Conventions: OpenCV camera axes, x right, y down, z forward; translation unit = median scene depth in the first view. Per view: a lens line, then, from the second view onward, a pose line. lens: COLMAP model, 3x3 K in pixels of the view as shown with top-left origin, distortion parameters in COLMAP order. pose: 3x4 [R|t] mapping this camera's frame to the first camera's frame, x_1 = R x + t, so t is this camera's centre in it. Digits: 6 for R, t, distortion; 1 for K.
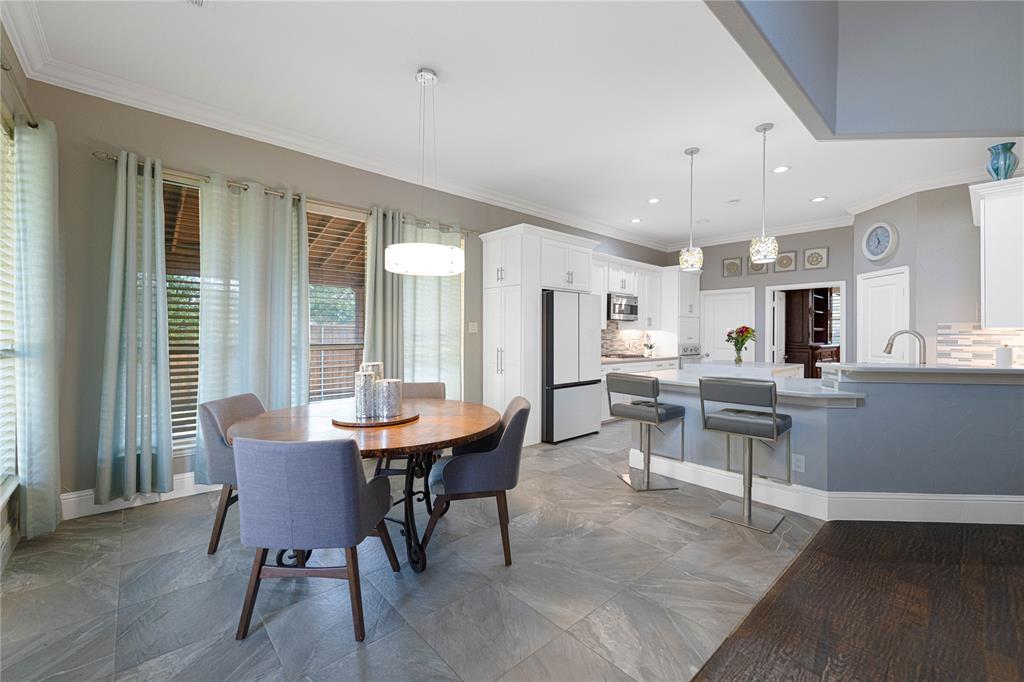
lens RADIAL K [[422.7, 0, 512.6], [0, 422.7, 334.8], [0, 0, 1]] dist [-0.000769, 0.000111]
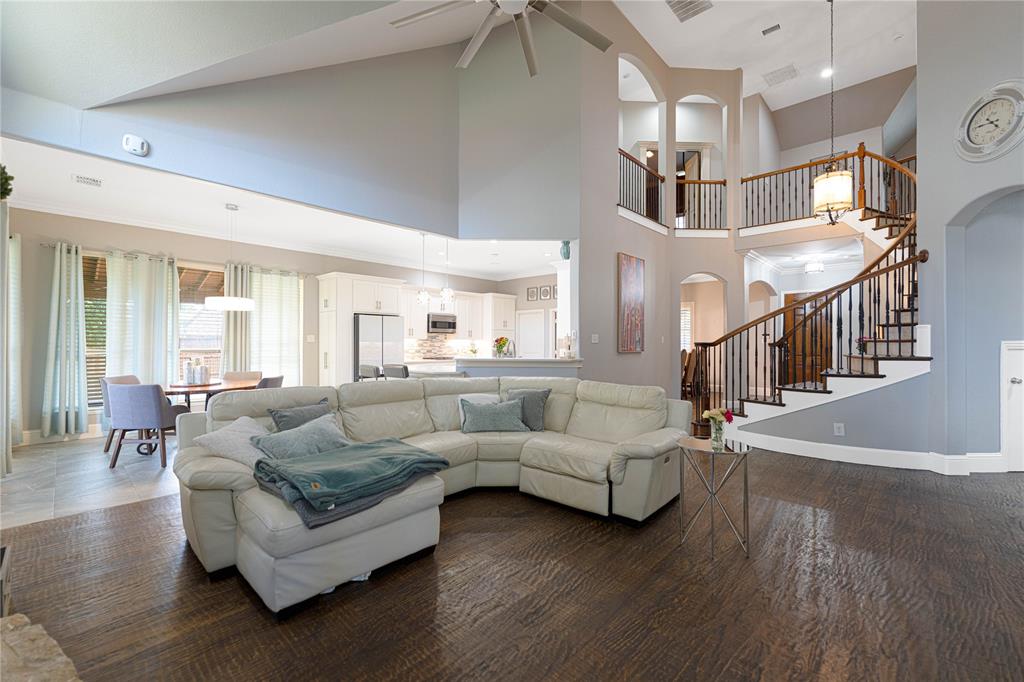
lens RADIAL K [[422.7, 0, 507.7], [0, 422.7, 340.2], [0, 0, 1]] dist [-0.000769, 0.000111]
pose [[0.996336, -0.002418, 0.085494, 0.660851], [0.003148, 0.999960, -0.008402, 0.004991], [-0.085470, 0.008640, 0.996303, -0.759455]]
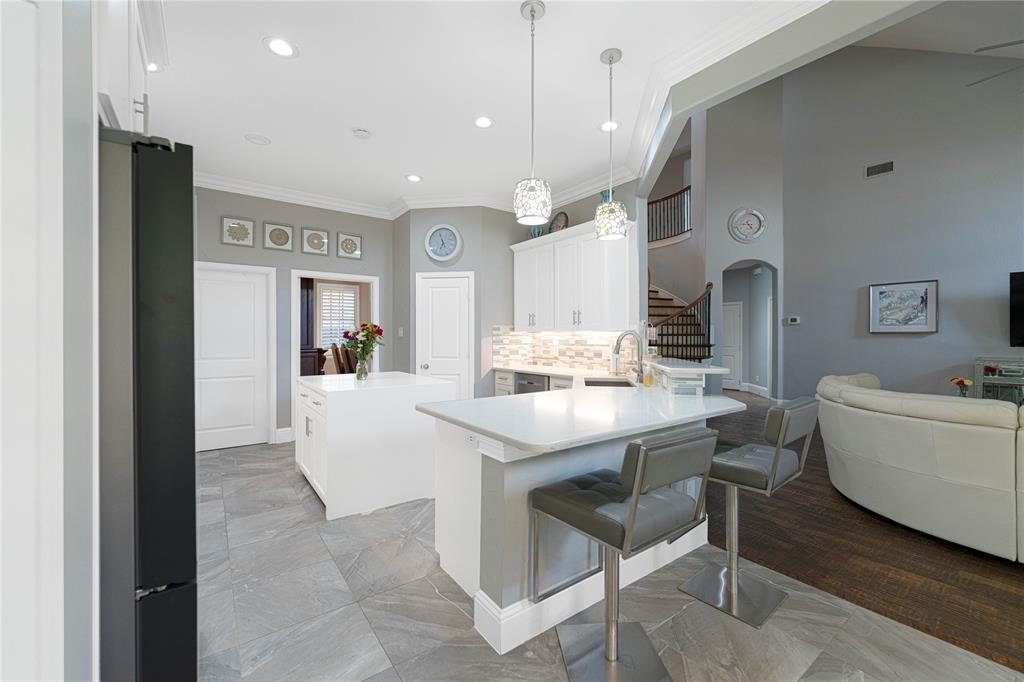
lens RADIAL K [[422.7, 0, 507.3], [0, 422.7, 335.3], [0, 0, 1]] dist [-0.000769, 0.000111]
pose [[0.109874, -0.007666, 0.993916, -0.128395], [0.009866, 0.999929, 0.006622, -0.008425], [-0.993897, 0.009078, 0.109942, 0.881805]]
